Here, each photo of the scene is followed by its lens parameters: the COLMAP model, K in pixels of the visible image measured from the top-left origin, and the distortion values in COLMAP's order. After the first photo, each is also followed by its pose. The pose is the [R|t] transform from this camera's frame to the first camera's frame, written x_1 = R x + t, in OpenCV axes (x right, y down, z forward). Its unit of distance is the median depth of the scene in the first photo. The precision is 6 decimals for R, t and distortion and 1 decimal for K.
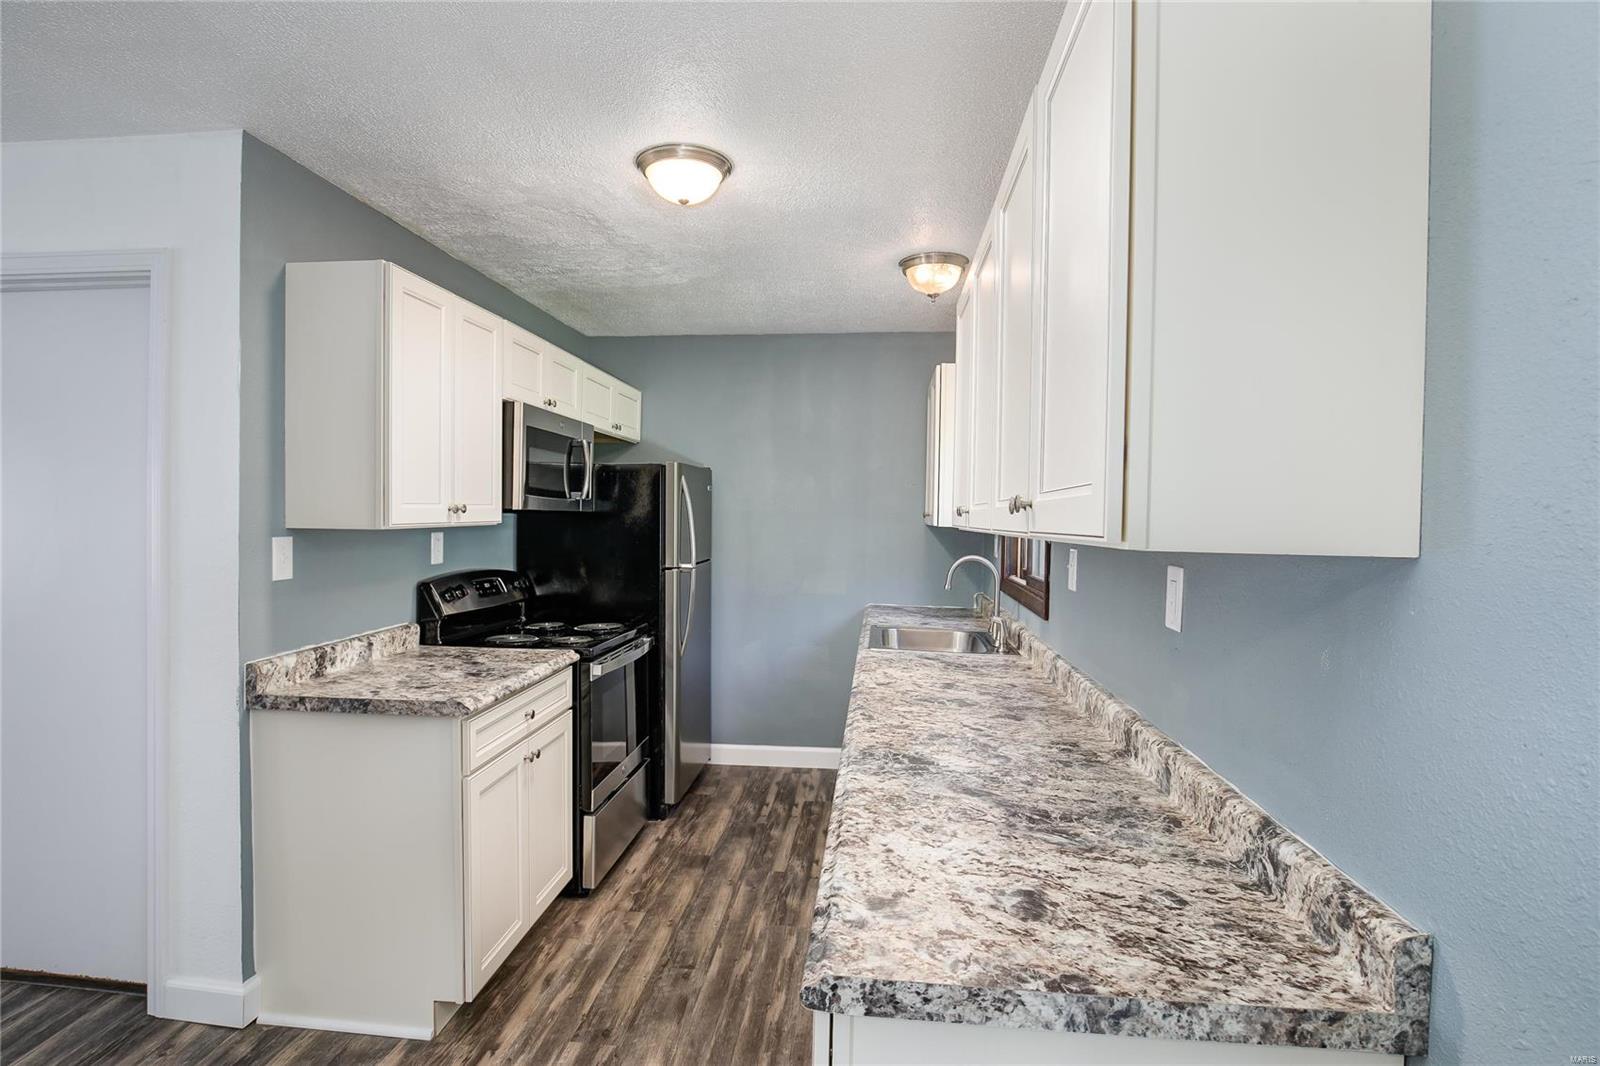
lens RADIAL K [[801.0, 0, 794.9], [0, 801.0, 538.3], [0, 0, 1]] dist [-0.014422, 0.000894]
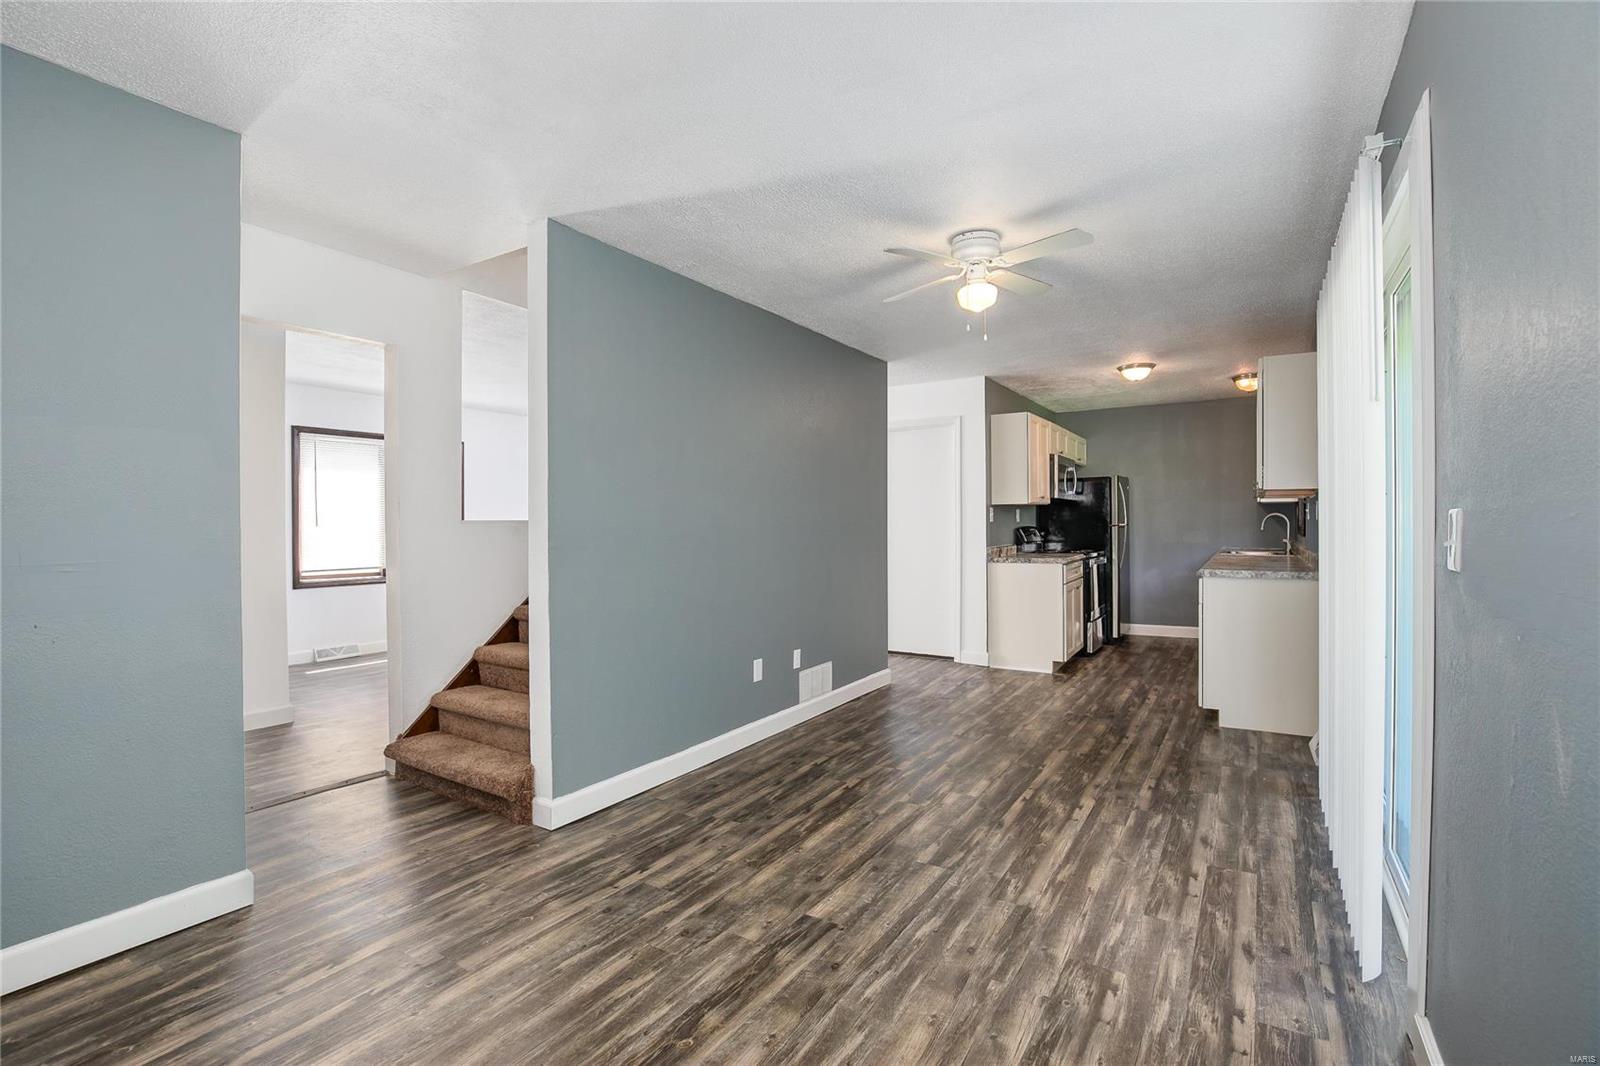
lens RADIAL K [[736.8, 0, 800.0], [0, 736.8, 533.0], [0, 0, 1]] dist [-0.026184, 0.000410]
pose [[0.897217, -0.017594, -0.441240, -0.128138], [0.010625, 0.999777, -0.018260, 0.230044], [0.441463, 0.011694, 0.897203, -3.028430]]
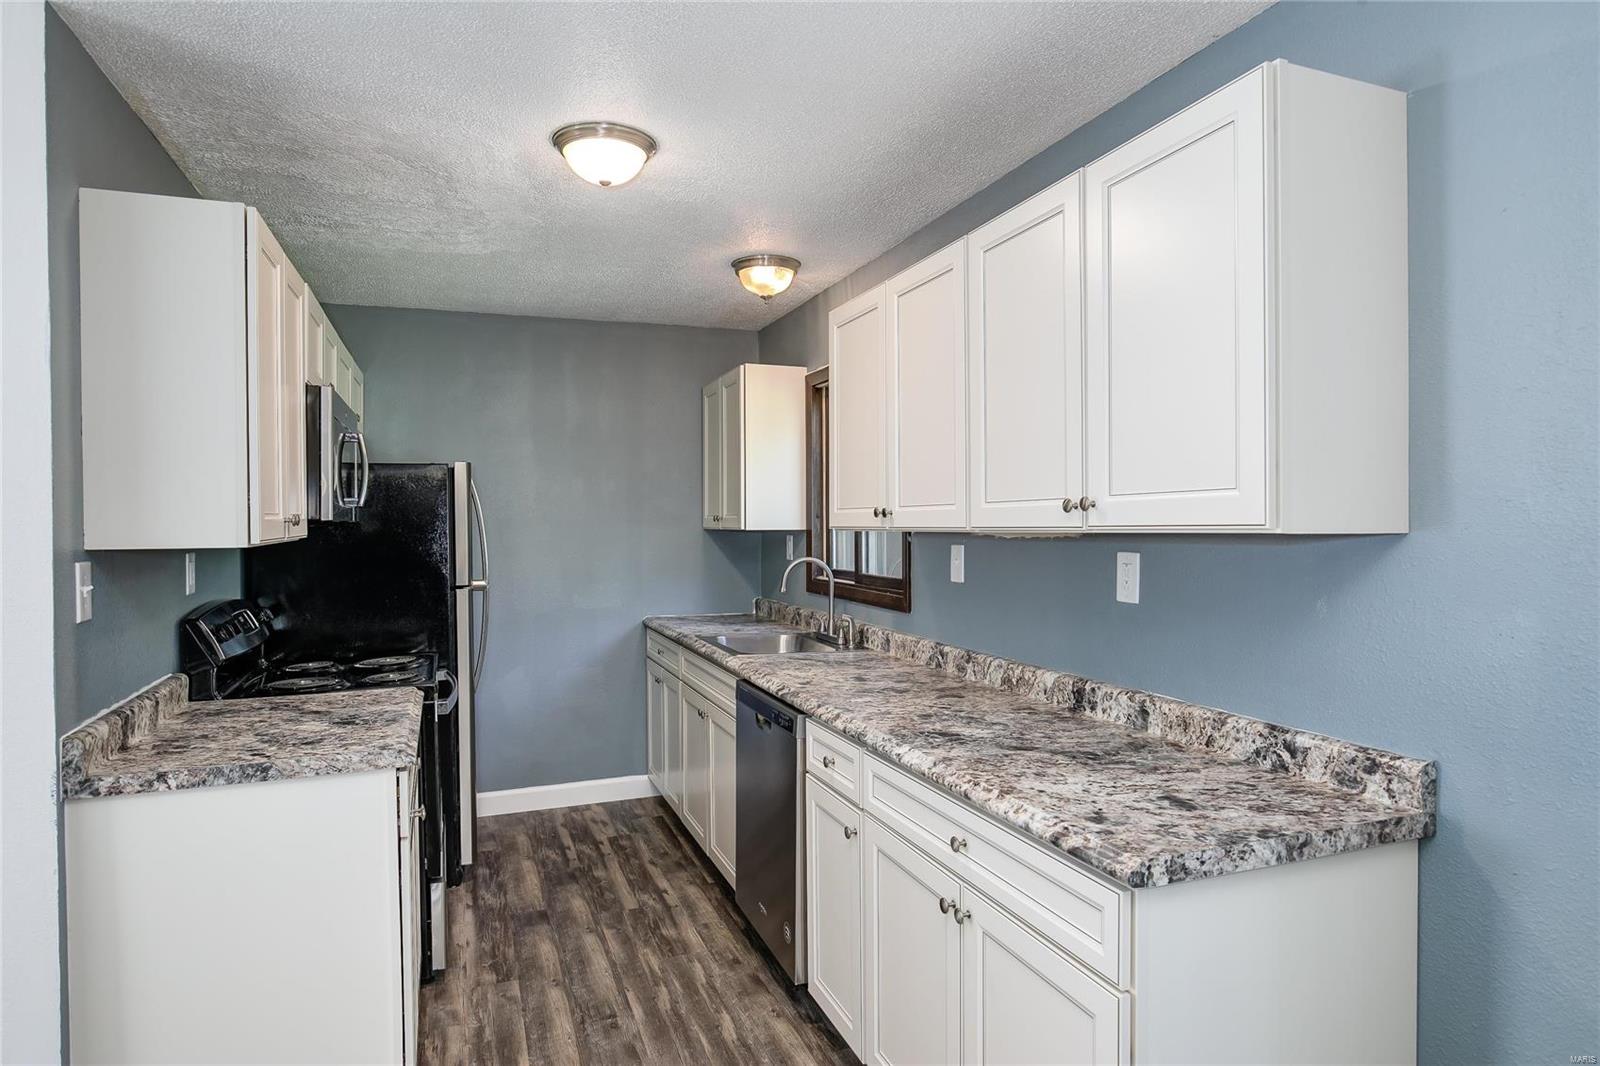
lens RADIAL K [[910.3, 0, 800.0], [0, 910.3, 533.0], [0, 0, 1]] dist [-0.003824, -0.000366]
pose [[0.896716, -0.027366, 0.441760, -0.713135], [0.033425, 0.999424, -0.005936, -0.004691], [-0.441343, 0.020089, 0.897114, -0.075545]]
